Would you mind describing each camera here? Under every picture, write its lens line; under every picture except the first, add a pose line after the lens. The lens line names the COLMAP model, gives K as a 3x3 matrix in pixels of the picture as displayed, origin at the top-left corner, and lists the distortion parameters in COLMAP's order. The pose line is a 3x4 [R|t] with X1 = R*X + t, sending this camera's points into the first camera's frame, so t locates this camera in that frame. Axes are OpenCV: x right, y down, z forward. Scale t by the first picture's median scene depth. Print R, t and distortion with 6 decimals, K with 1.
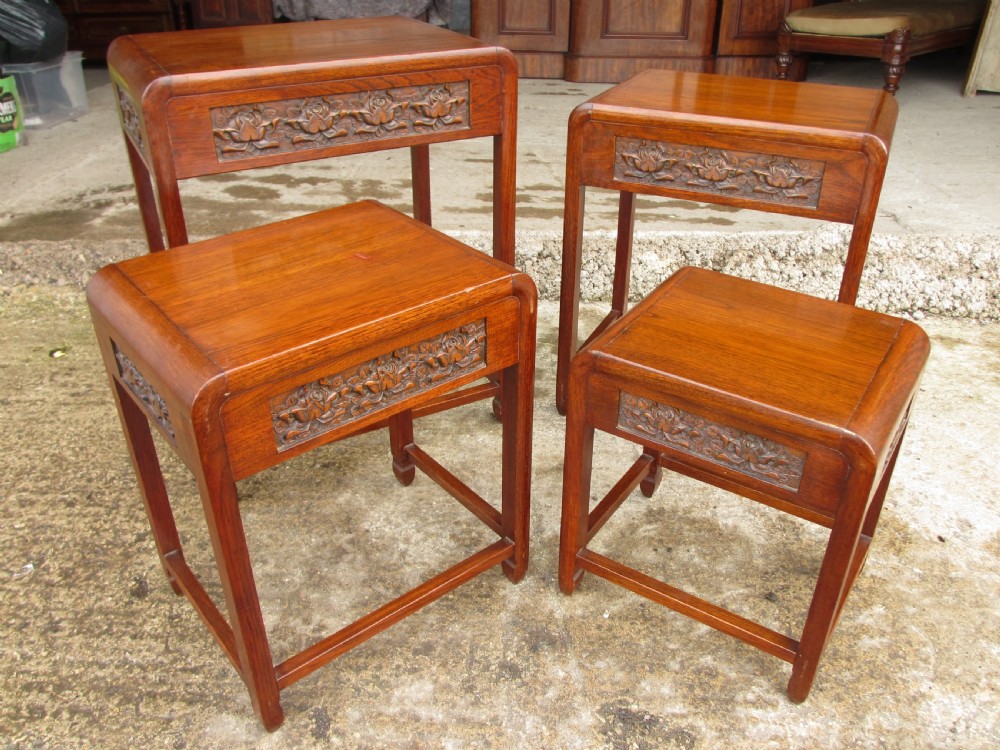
lens RADIAL K [[828.5, 0, 500.0], [0, 828.5, 375.0], [0, 0, 1]] dist [-0.039127, 0.004786]
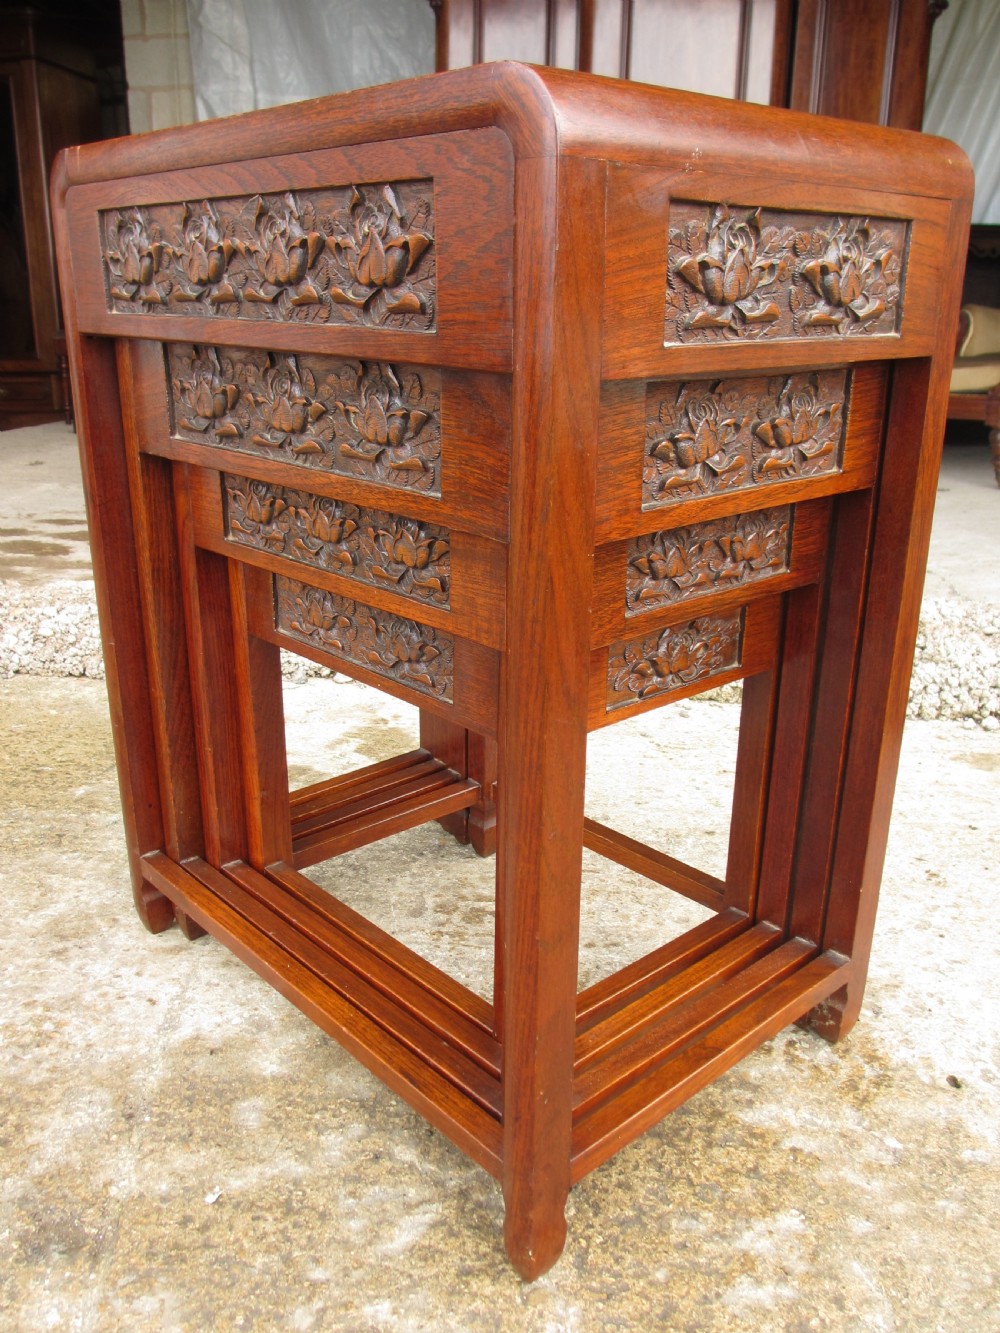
lens RADIAL K [[1092.6, 0, 492.2], [0, 1092.6, 666.5], [0, 0, 1]] dist [0.001692, -0.039492]
pose [[0.998115, 0.030091, -0.053482, 0.304608], [-0.040196, 0.979118, -0.199278, 0.102275], [0.046369, 0.201052, 0.978483, 0.305415]]
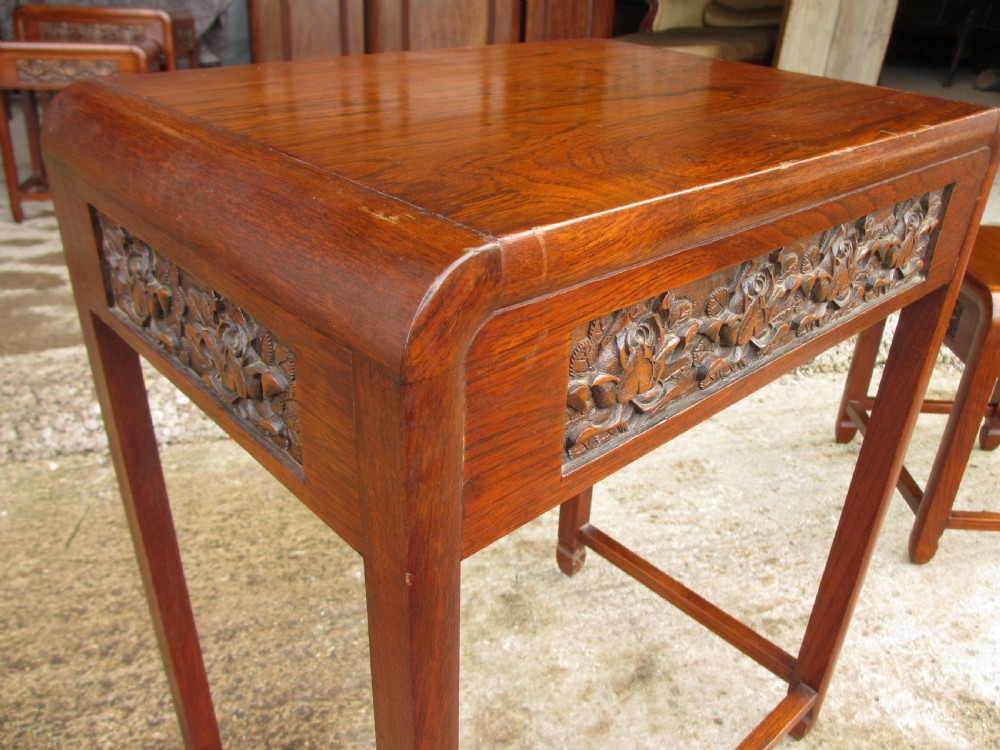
lens RADIAL K [[825.3, 0, 500.0], [0, 825.3, 375.0], [0, 0, 1]] dist [-0.034893, 0.006311]
pose [[0.955504, -0.110084, 0.273666, -0.236765], [0.121717, 0.992228, -0.025843, -0.155072], [-0.268695, 0.058003, 0.961477, 0.441390]]
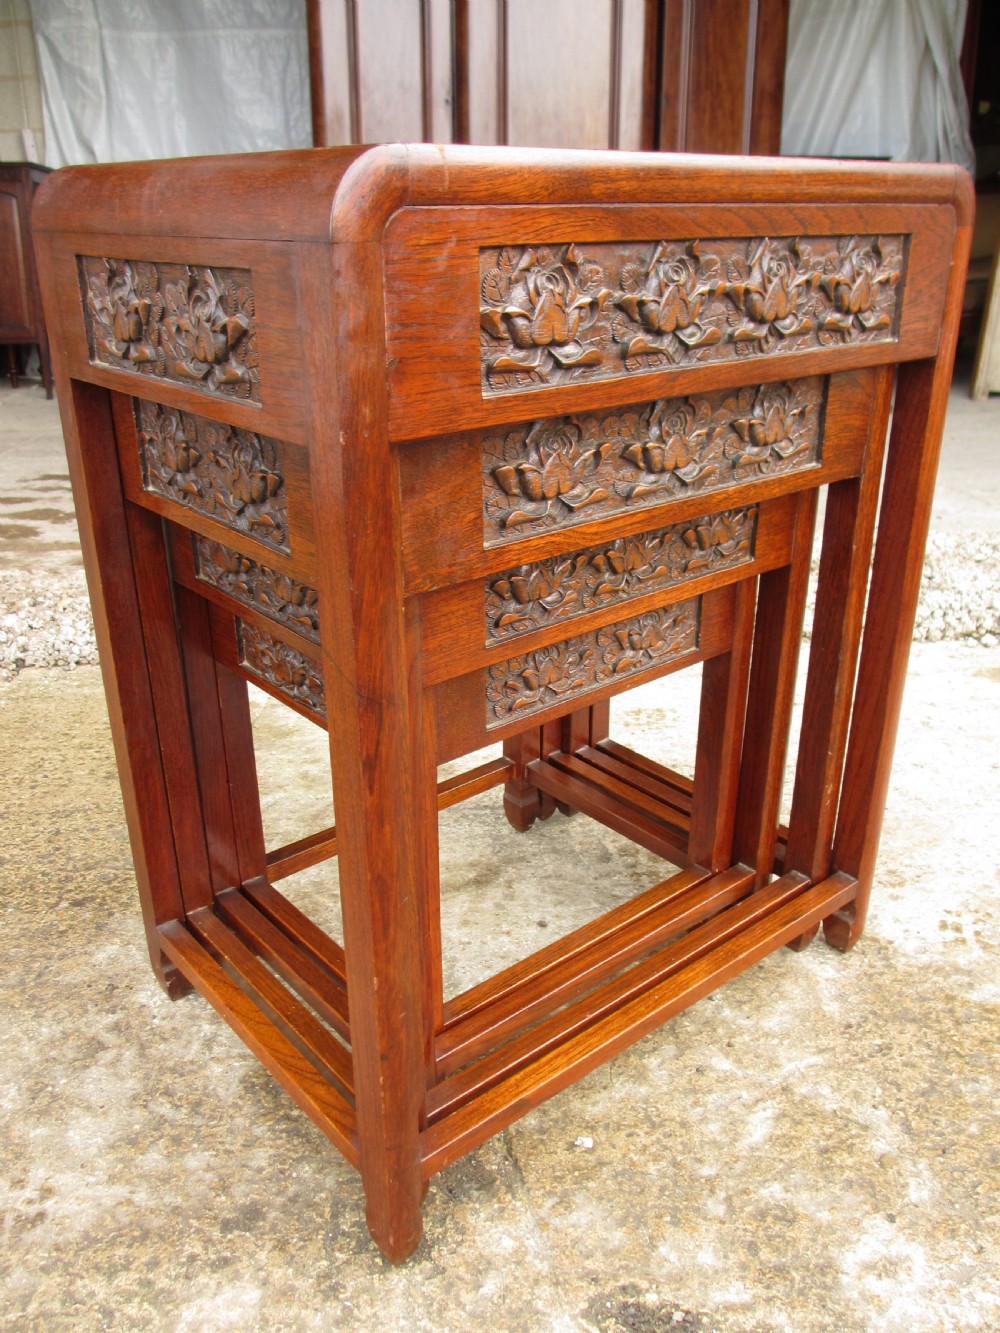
lens RADIAL K [[1100.1, 0, 484.1], [0, 1100.1, 672.3], [0, 0, 1]] dist [-0.034893, 0.006311]
pose [[0.994540, -0.047546, 0.092900, 0.010963], [0.059936, 0.988963, -0.135495, 0.085161], [-0.085432, 0.140323, 0.986413, 0.235930]]
